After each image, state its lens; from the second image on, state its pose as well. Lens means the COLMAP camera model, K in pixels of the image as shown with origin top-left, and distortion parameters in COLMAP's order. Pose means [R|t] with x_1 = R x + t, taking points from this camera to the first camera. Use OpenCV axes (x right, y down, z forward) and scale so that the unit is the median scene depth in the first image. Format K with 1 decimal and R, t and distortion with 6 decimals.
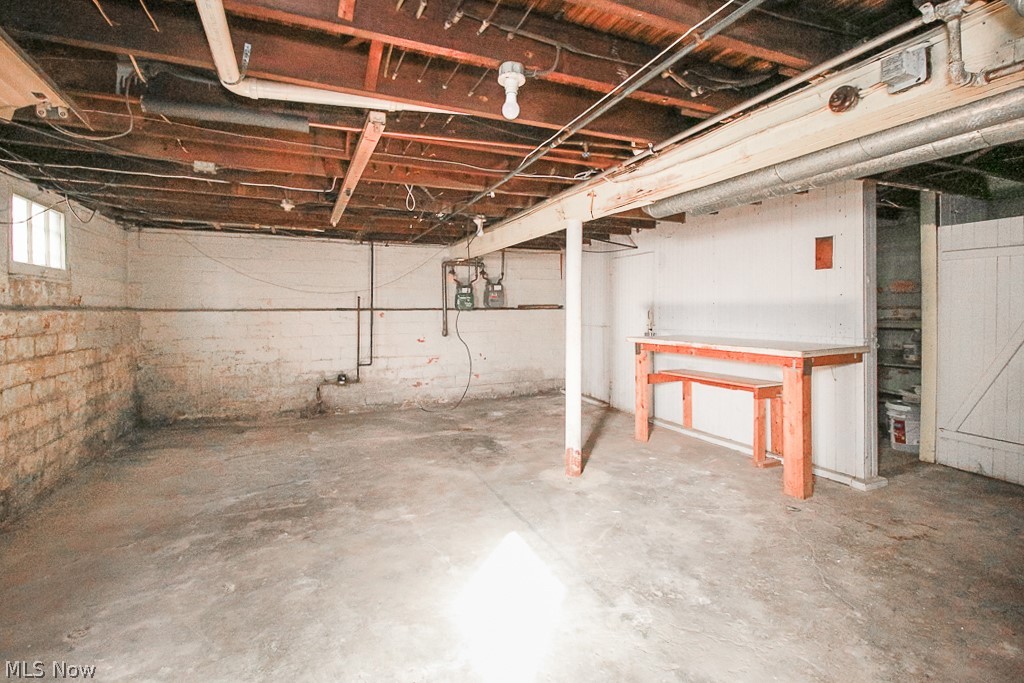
lens RADIAL K [[477.1, 0, 512.1], [0, 477.1, 311.4], [0, 0, 1]] dist [0.004529, -0.005418]
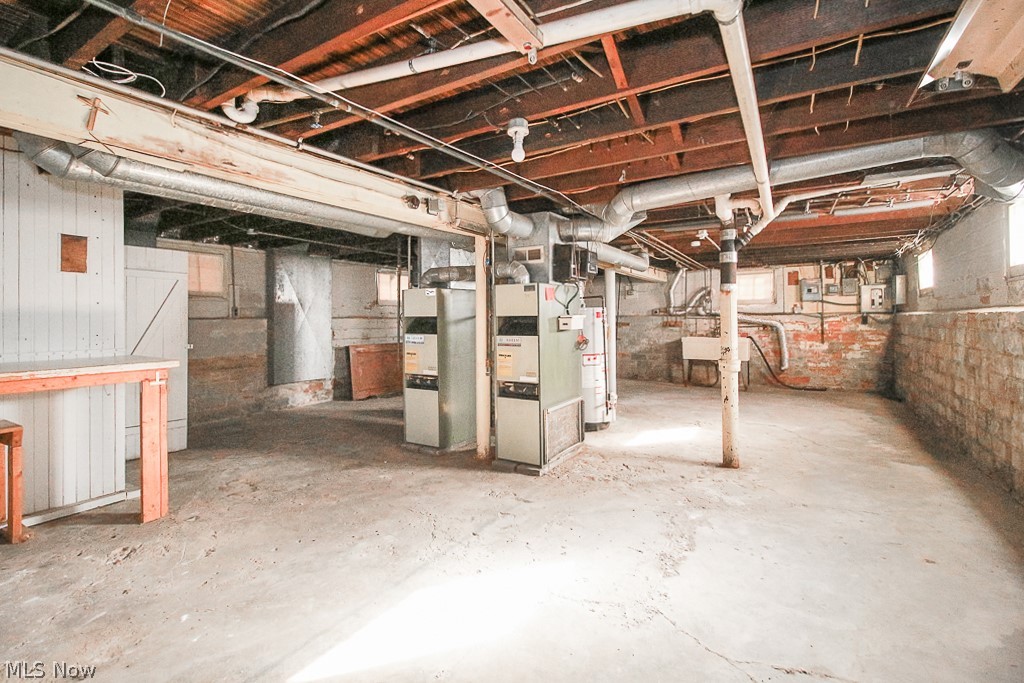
lens RADIAL K [[476.8, 0, 504.7], [0, 476.8, 311.2], [0, 0, 1]] dist [0.001828, -0.001910]
pose [[-0.557369, 0.021333, 0.829991, -0.702191], [0.015995, 0.999760, -0.014955, 0.010692], [-0.830111, 0.004940, -0.557576, 1.181866]]
